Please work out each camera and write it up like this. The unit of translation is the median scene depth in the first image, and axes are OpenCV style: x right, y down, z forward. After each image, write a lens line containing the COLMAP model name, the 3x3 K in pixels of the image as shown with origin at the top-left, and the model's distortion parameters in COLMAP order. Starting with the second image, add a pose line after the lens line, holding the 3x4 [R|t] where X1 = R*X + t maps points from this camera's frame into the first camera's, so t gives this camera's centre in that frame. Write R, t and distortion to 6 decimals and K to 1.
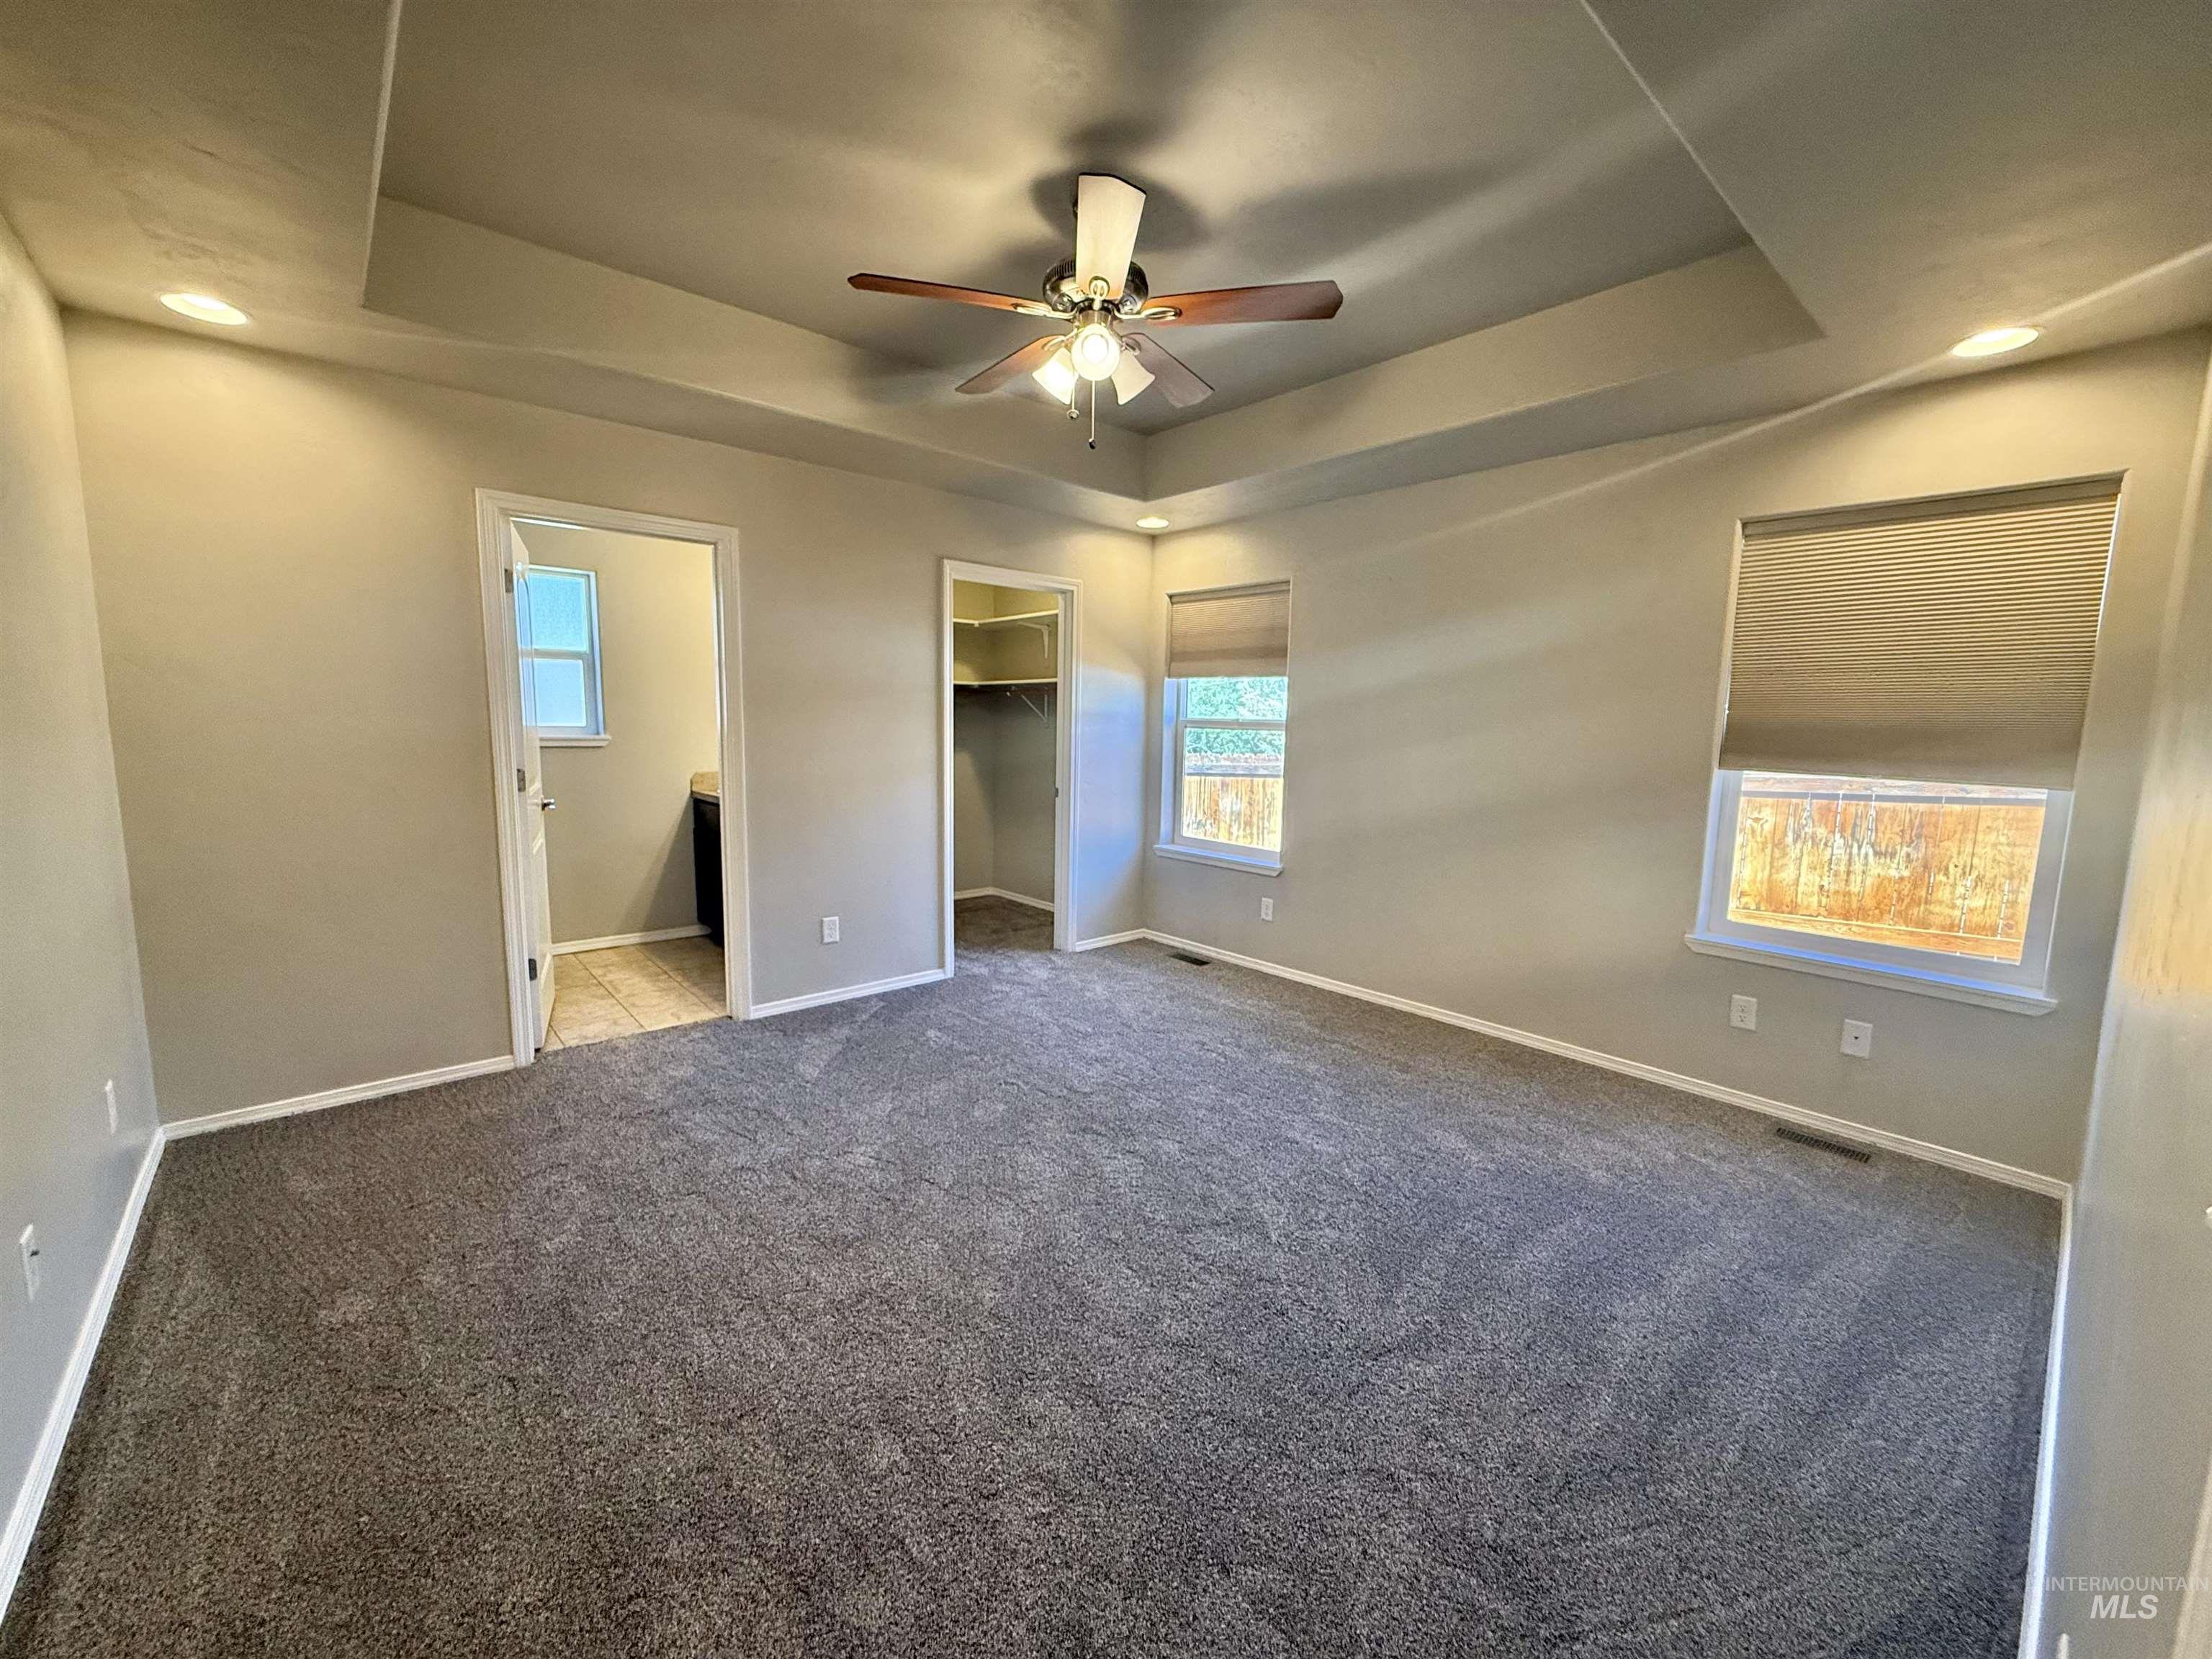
lens RADIAL K [[883.8, 0, 1106.0], [0, 883.8, 829.5], [0, 0, 1]] dist [-0.000536, -0.000113]
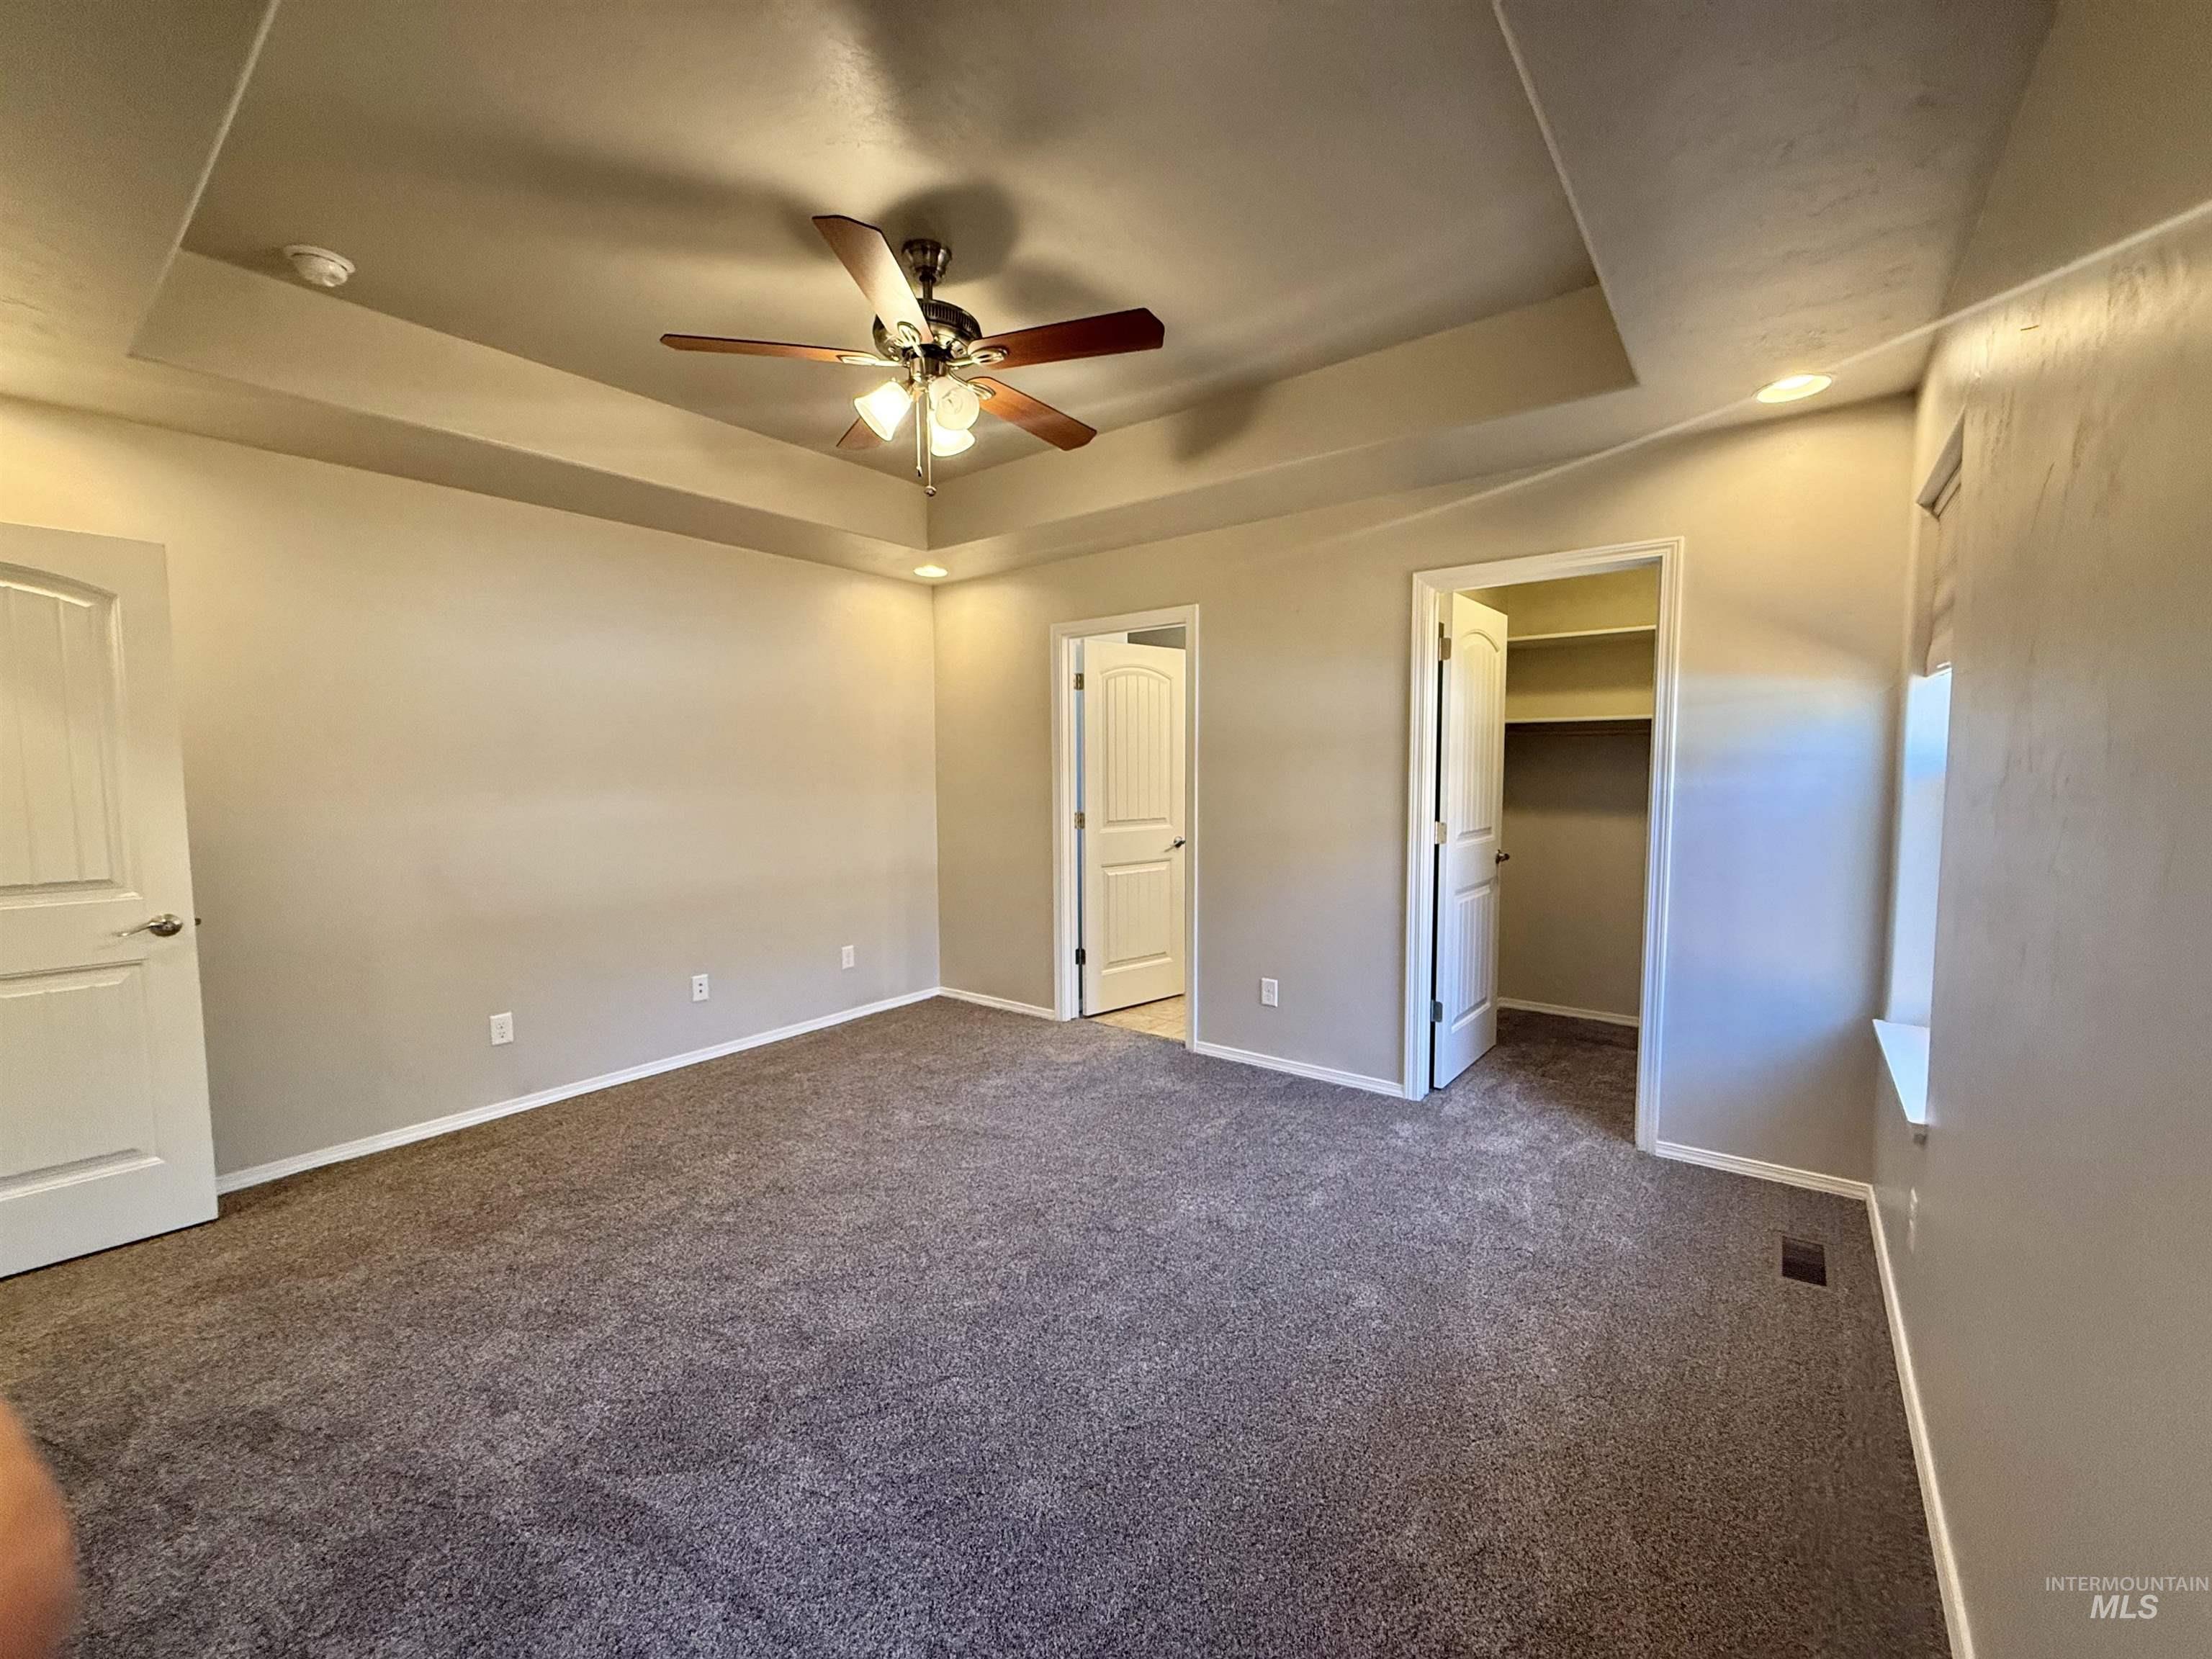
lens RADIAL K [[883.8, 0, 1106.0], [0, 883.8, 829.5], [0, 0, 1]] dist [-0.000536, -0.000113]
pose [[0.190267, 0.048867, -0.980515, 0.596501], [-0.111642, 0.993358, 0.027843, -0.069796], [0.975364, 0.104170, 0.194459, 0.632552]]
